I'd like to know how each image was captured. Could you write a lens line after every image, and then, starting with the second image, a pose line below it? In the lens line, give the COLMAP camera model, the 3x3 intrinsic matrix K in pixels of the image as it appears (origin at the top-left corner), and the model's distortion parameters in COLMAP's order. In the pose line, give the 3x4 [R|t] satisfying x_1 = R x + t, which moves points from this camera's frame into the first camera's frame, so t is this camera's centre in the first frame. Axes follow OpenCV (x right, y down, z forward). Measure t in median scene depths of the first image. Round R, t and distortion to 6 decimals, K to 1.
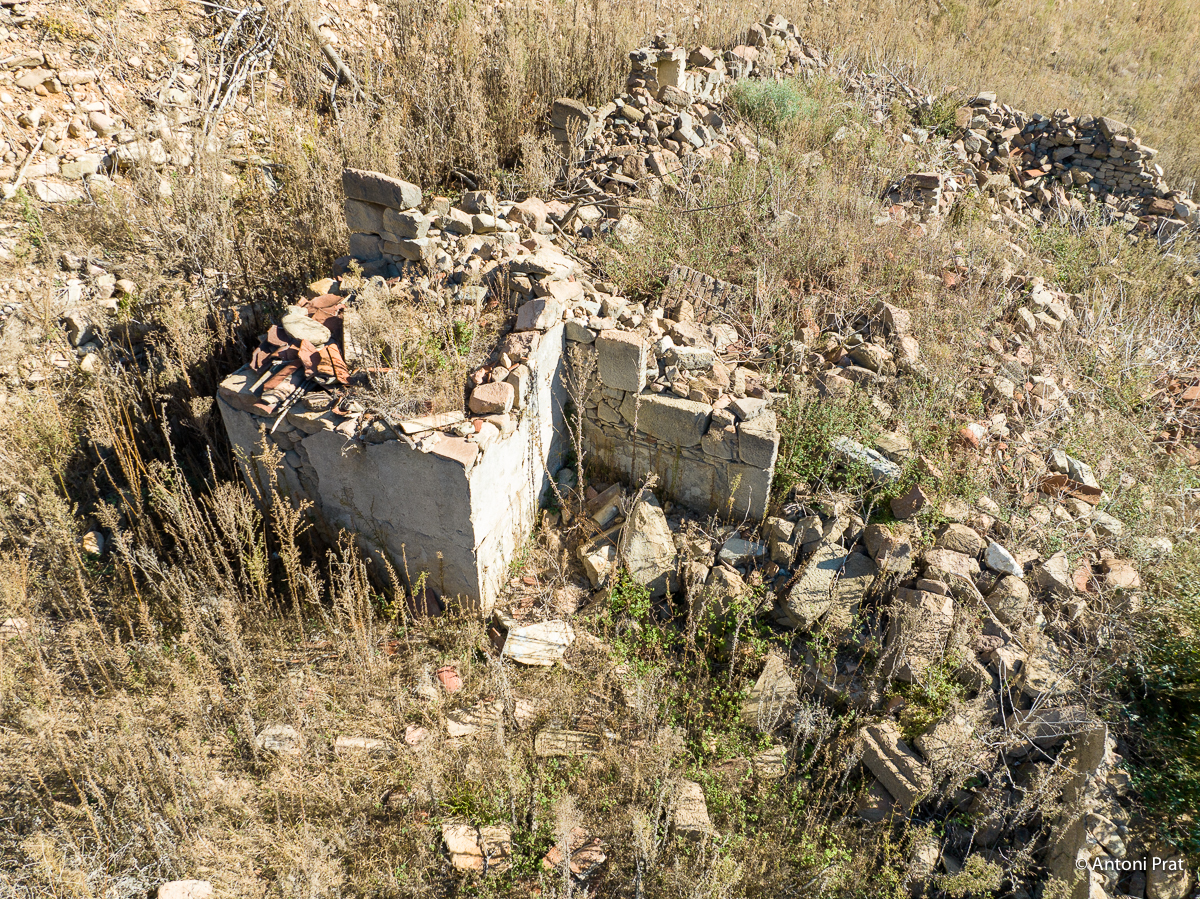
lens RADIAL K [[848.9, 0, 595.5], [0, 848.9, 449.3], [0, 0, 1]] dist [-0.048957, 0.019008]
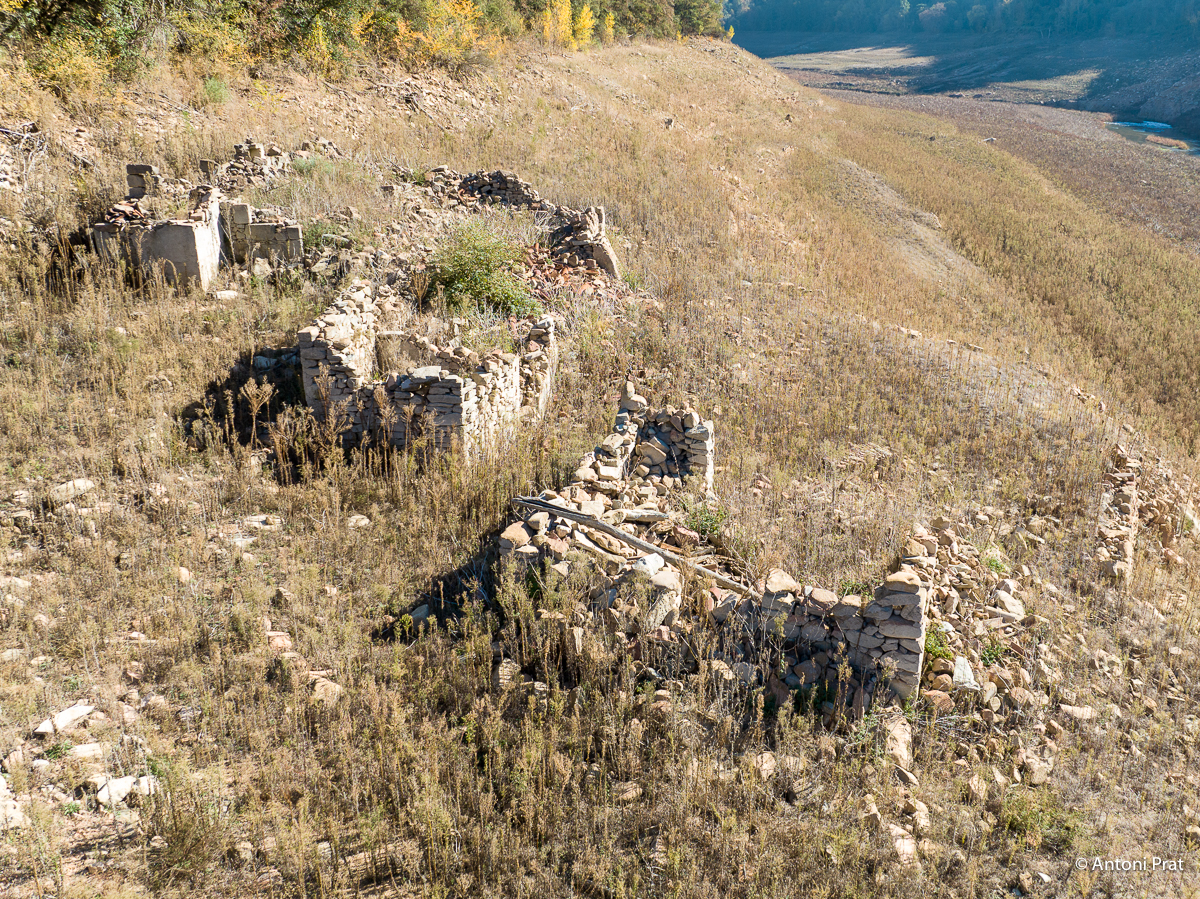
lens RADIAL K [[987.0, 0, 689.3], [0, 987.0, 372.8], [0, 0, 1]] dist [-0.047360, 0.019955]
pose [[0.895030, -0.150584, 0.419817, -0.059938], [0.270756, 0.931437, -0.243140, 1.140168], [-0.354420, 0.331286, 0.874435, -1.606049]]
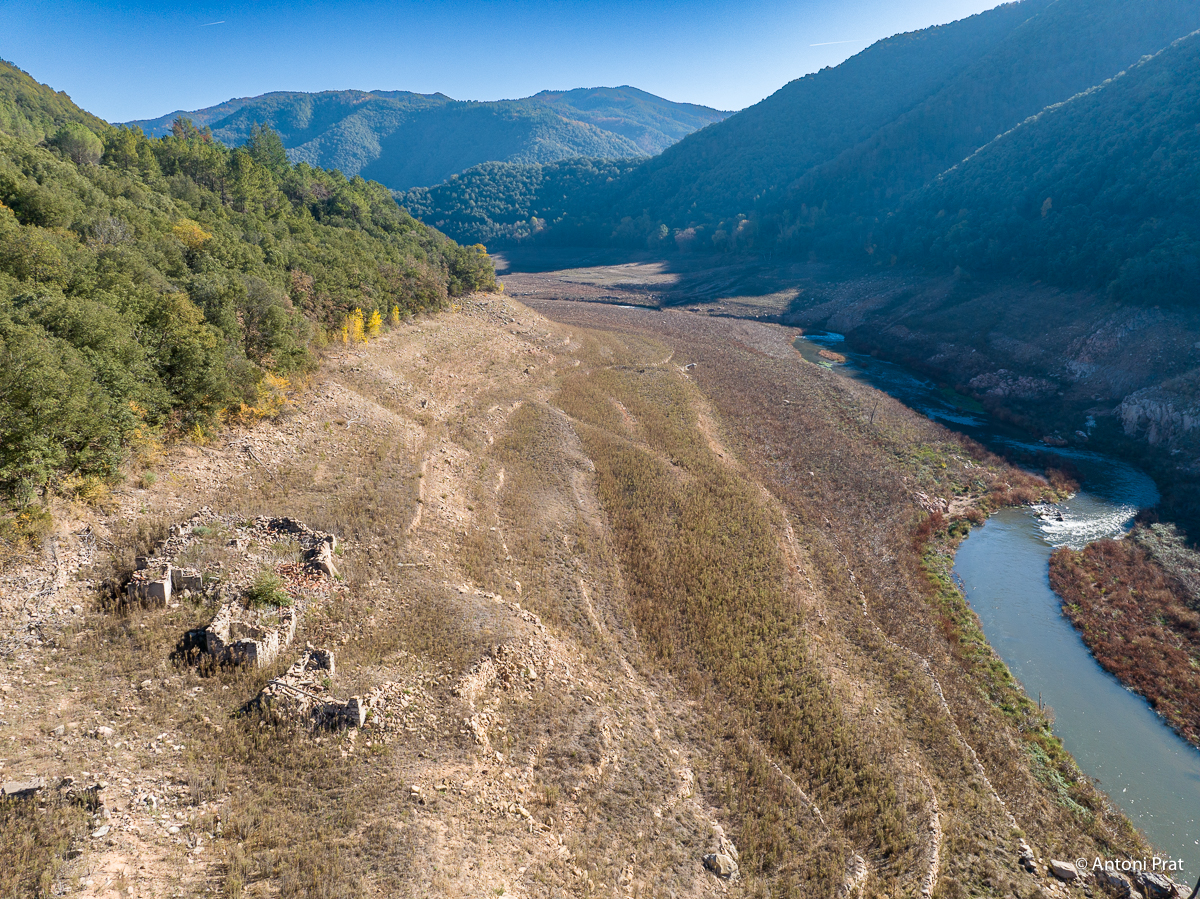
lens RADIAL K [[848.9, 0, 593.6], [0, 848.9, 452.2], [0, 0, 1]] dist [-0.048957, 0.019008]
pose [[0.844087, -0.137852, 0.518183, -0.426432], [0.323275, 0.901836, -0.286678, 1.668066], [-0.427797, 0.409497, 0.805793, -5.223121]]
